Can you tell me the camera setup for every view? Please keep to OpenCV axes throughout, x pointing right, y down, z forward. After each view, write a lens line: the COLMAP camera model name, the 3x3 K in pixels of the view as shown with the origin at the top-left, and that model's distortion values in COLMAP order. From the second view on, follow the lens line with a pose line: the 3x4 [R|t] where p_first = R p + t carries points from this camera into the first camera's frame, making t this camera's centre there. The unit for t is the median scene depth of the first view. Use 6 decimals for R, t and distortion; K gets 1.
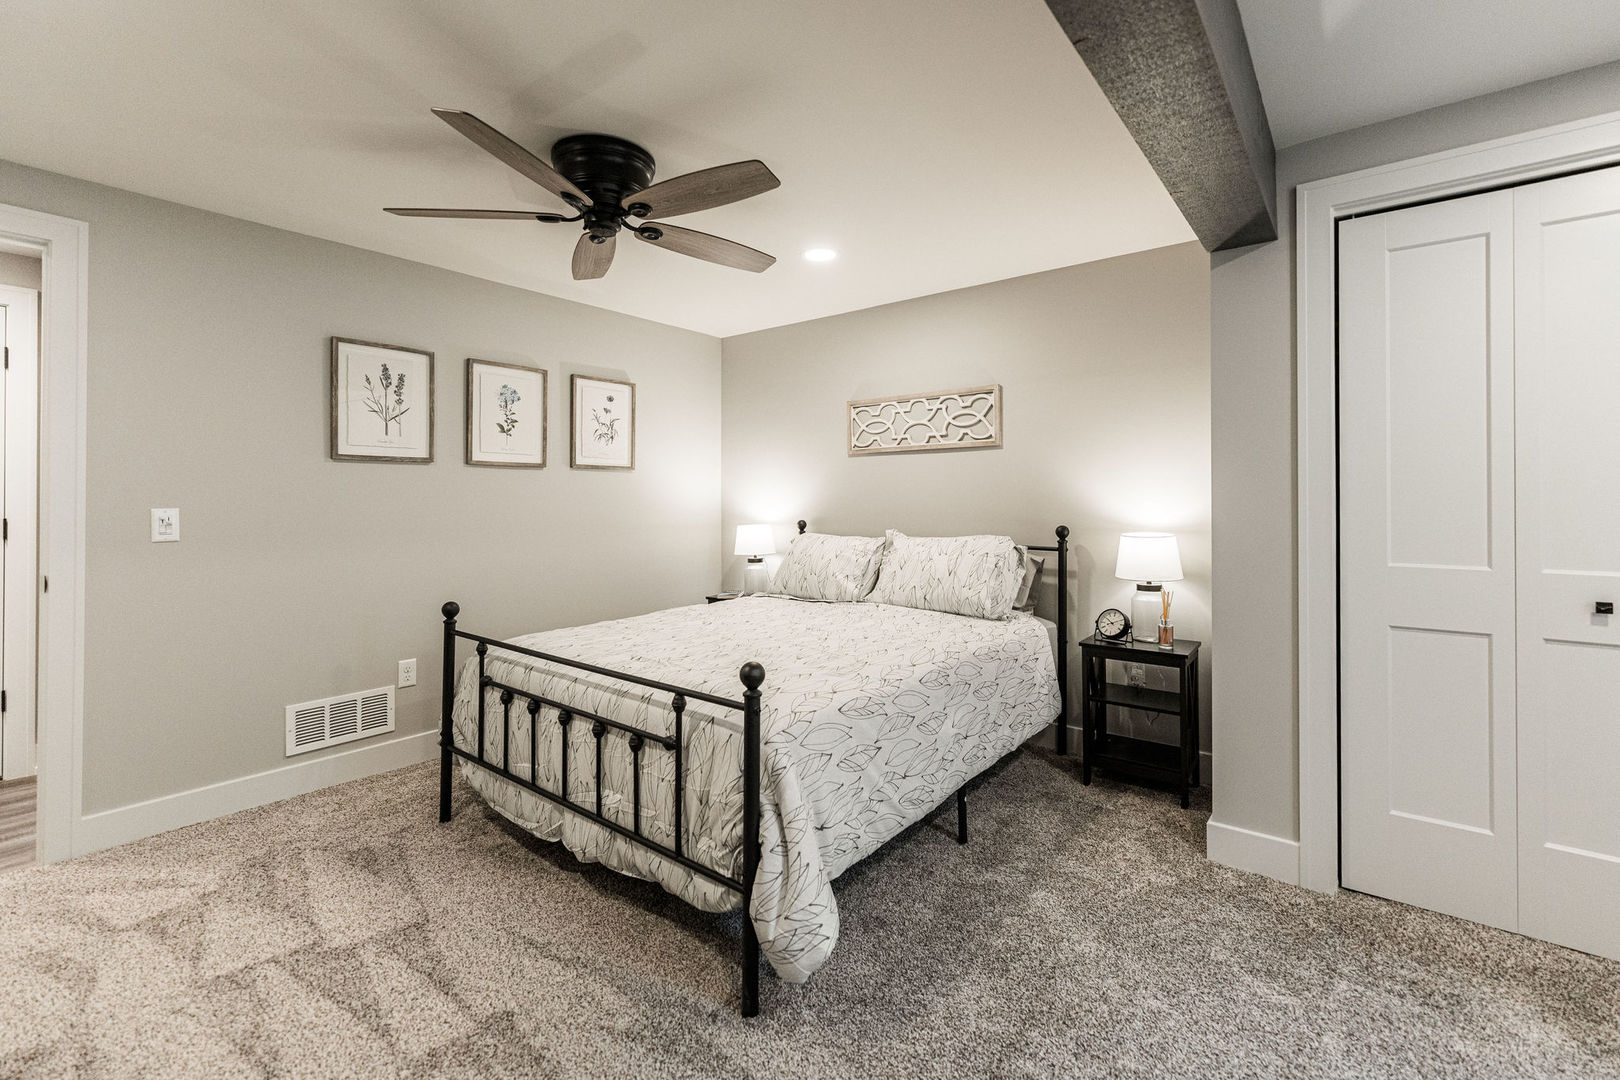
lens RADIAL K [[698.4, 0, 807.9], [0, 698.4, 500.8], [0, 0, 1]] dist [0.000745, 0.000118]
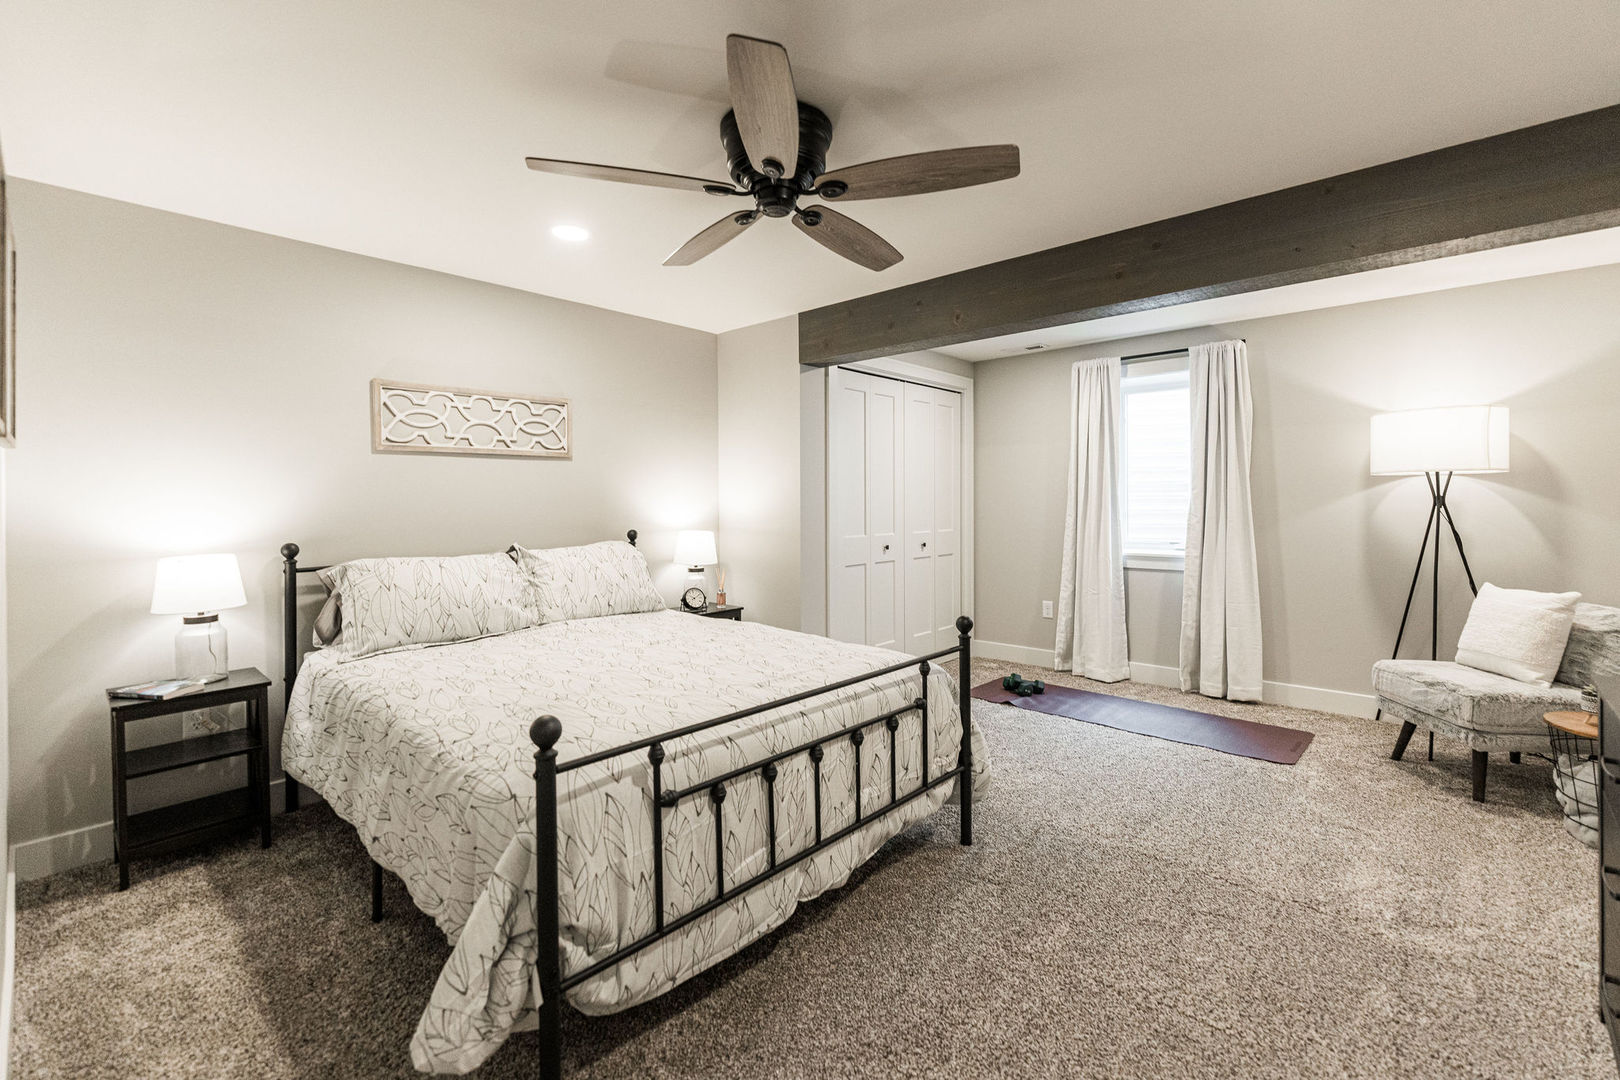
lens RADIAL K [[698.4, 0, 807.9], [0, 698.4, 500.8], [0, 0, 1]] dist [0.000745, 0.000118]
pose [[0.067157, -0.000489, 0.997742, -1.188459], [0.004372, 0.999990, 0.000195, -0.018404], [-0.997733, 0.004349, 0.067159, 0.897518]]
